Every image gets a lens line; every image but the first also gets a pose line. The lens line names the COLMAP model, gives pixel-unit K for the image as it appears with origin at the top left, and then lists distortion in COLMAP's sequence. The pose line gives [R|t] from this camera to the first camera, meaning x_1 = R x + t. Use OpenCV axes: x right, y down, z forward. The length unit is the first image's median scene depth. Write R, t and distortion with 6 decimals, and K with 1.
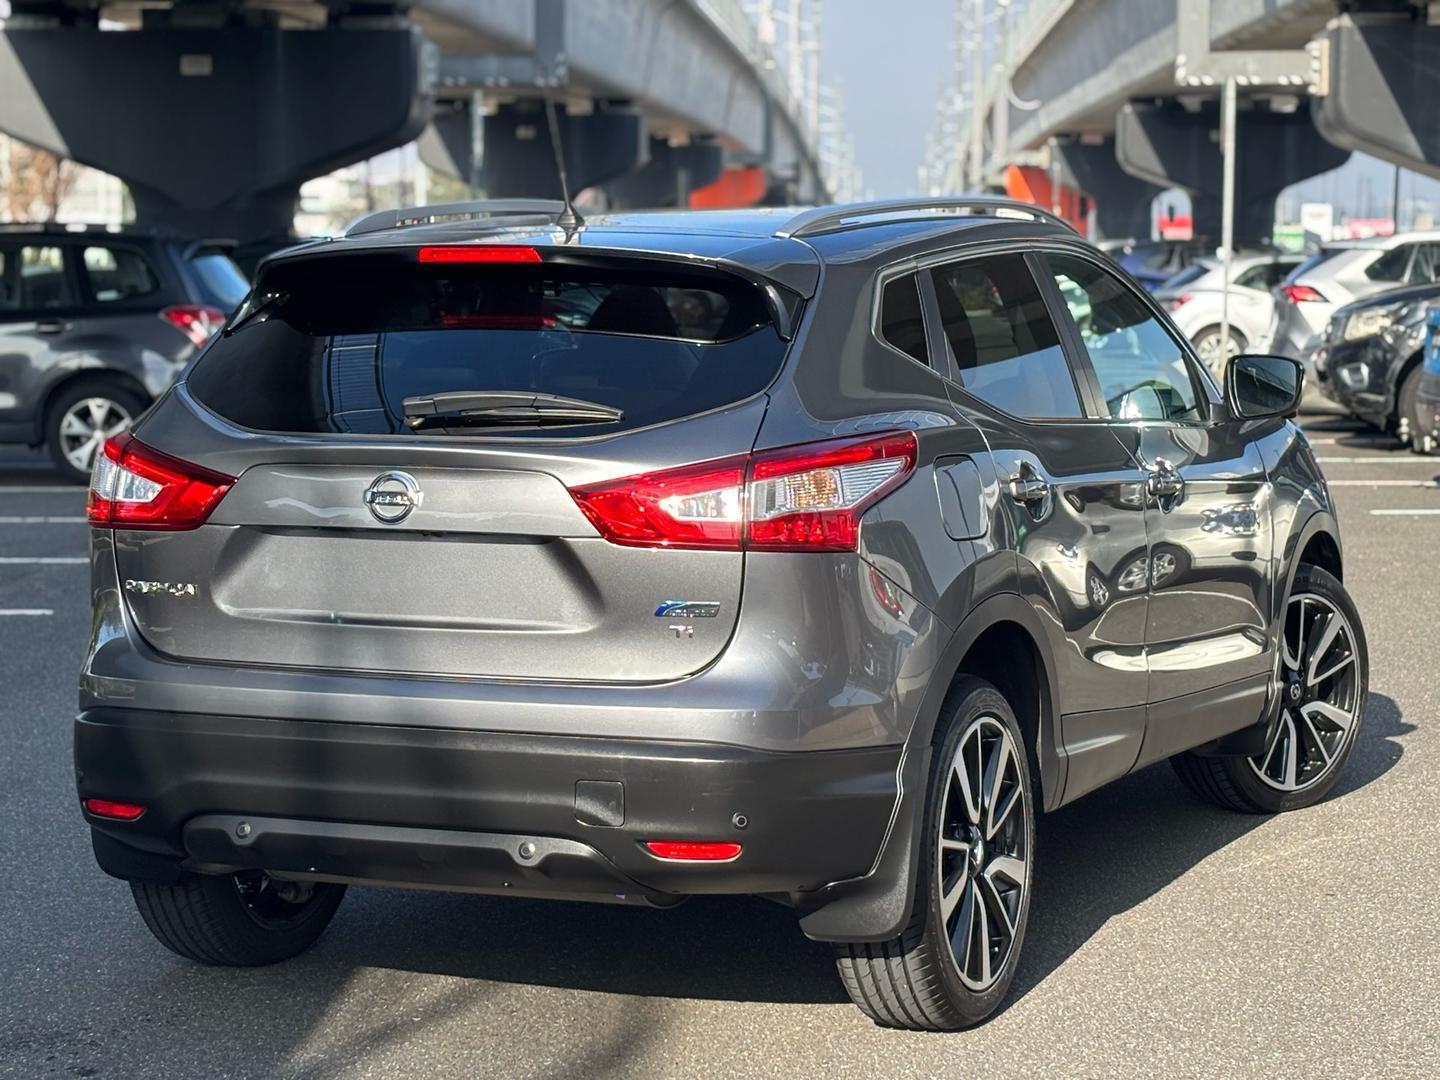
lens RADIAL K [[2946.1, 0, 720.0], [0, 2946.1, 540.0], [0, 0, 1]] dist [0.390377, -0.258155]
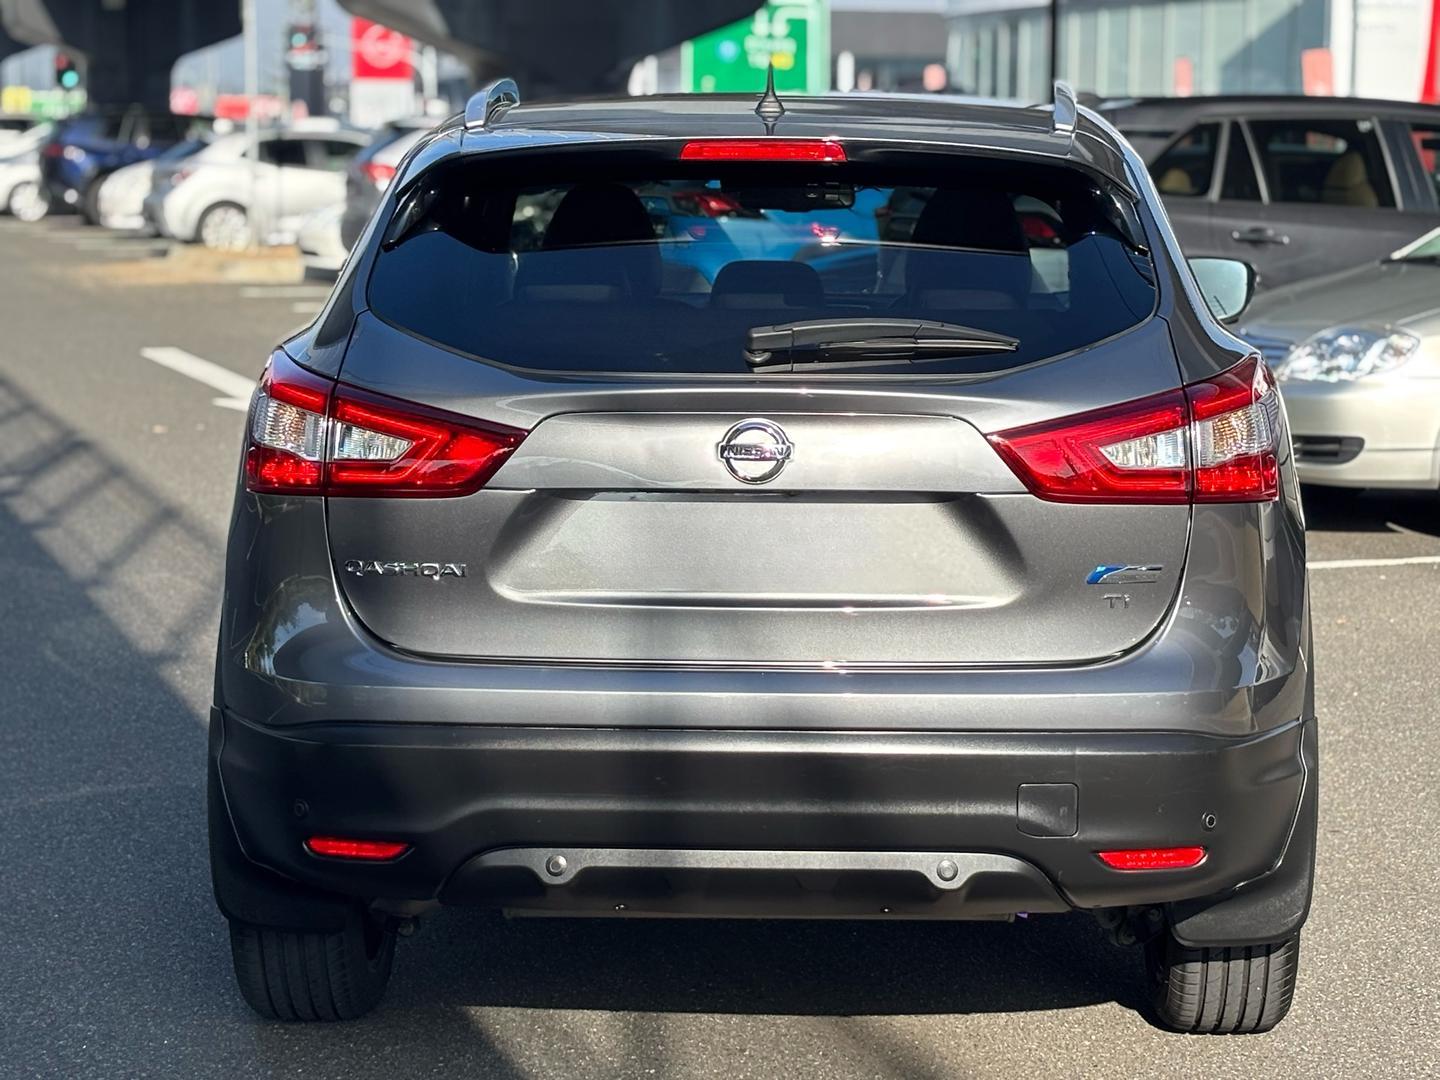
lens RADIAL K [[2946.1, 0, 720.0], [0, 2946.1, 540.0], [0, 0, 1]] dist [0.390377, -0.258155]
pose [[0.932707, -0.038065, 0.358620, -0.409751], [0.024427, 0.998798, 0.042487, -0.024461], [-0.359807, -0.030868, 0.932516, 0.240607]]
